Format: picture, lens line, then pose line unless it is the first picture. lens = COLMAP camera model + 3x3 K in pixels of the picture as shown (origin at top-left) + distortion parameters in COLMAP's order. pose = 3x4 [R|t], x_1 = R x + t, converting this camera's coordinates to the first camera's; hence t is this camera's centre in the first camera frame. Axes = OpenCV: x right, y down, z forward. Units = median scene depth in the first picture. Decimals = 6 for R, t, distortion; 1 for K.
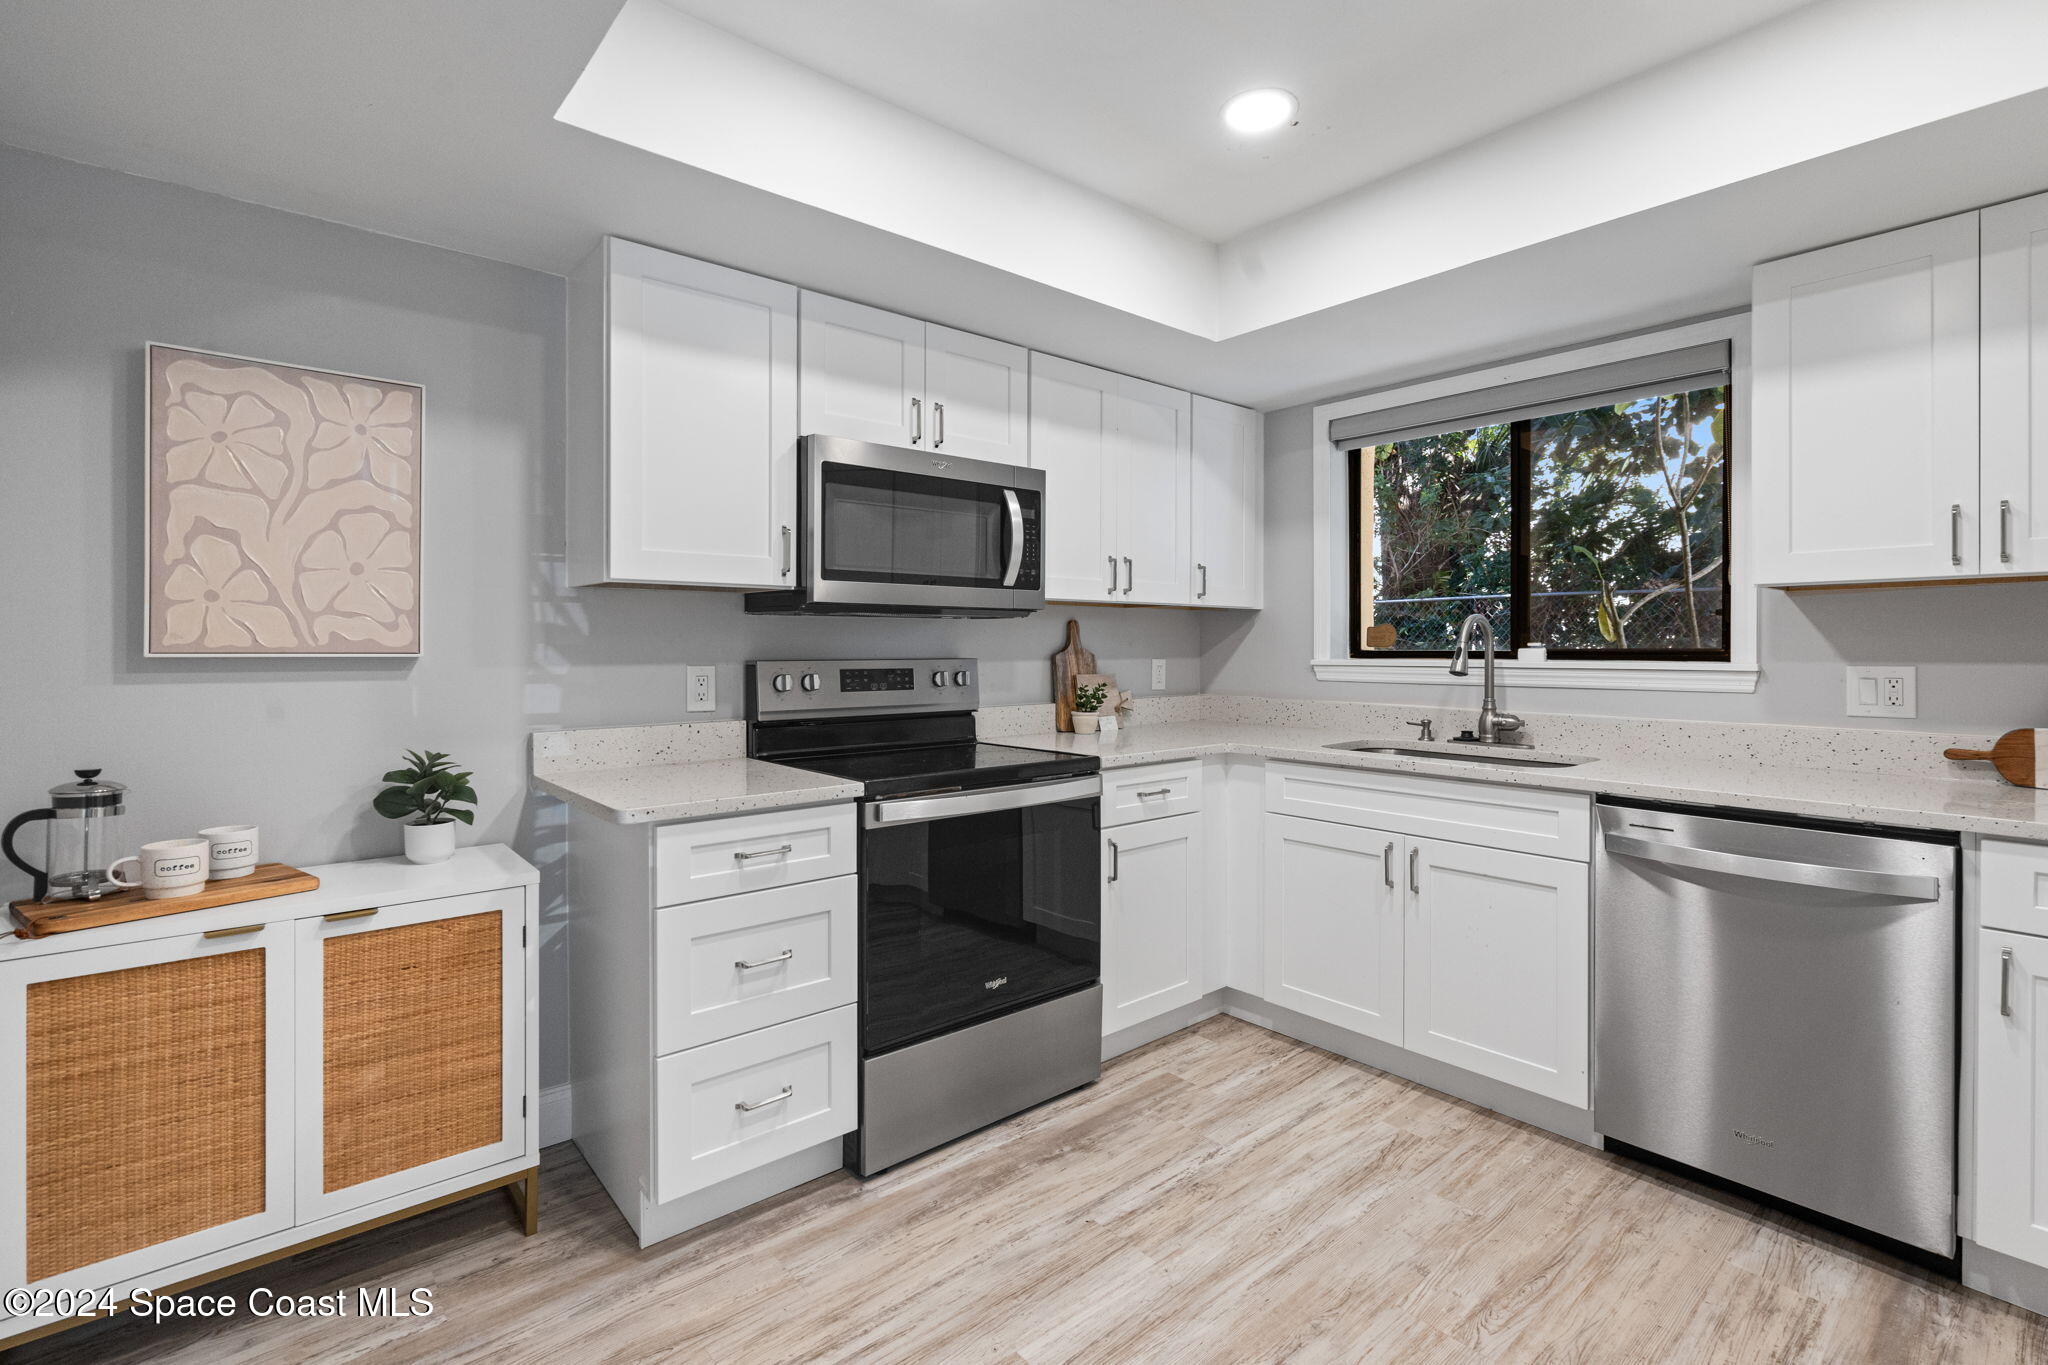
lens RADIAL K [[925.6, 0, 1035.5], [0, 925.6, 664.1], [0, 0, 1]] dist [-0.001895, 0.000322]
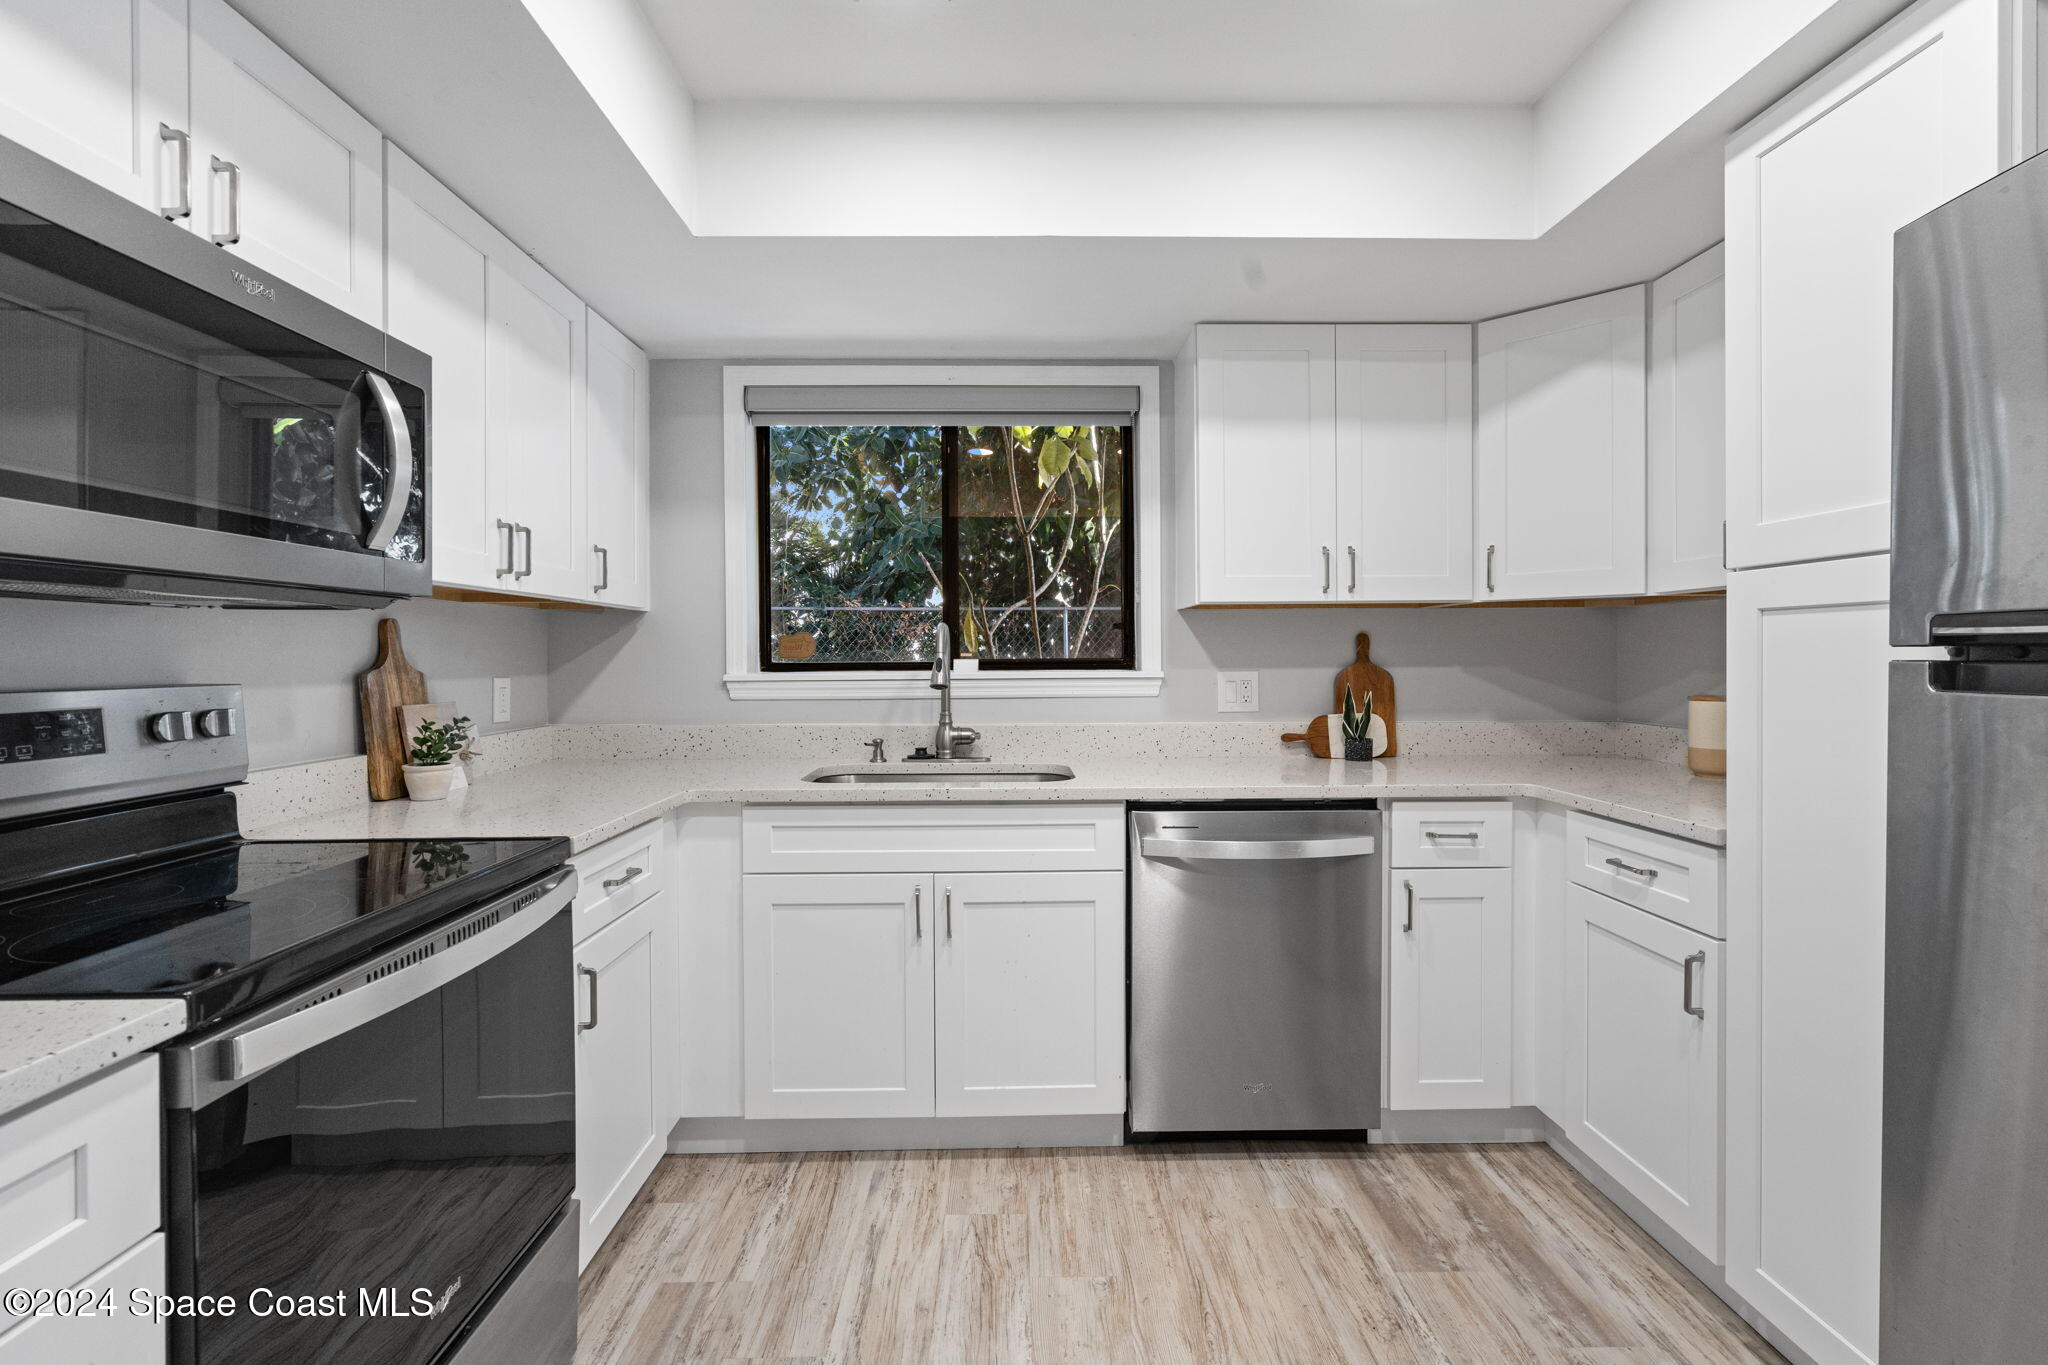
lens RADIAL K [[917.6, 0, 1029.8], [0, 917.6, 672.7], [0, 0, 1]] dist [-0.006078, 0.000236]
pose [[0.642638, -0.016428, 0.765994, -0.197859], [0.019898, 0.999791, 0.004749, -0.006740], [-0.765912, 0.012190, 0.642830, 0.364207]]
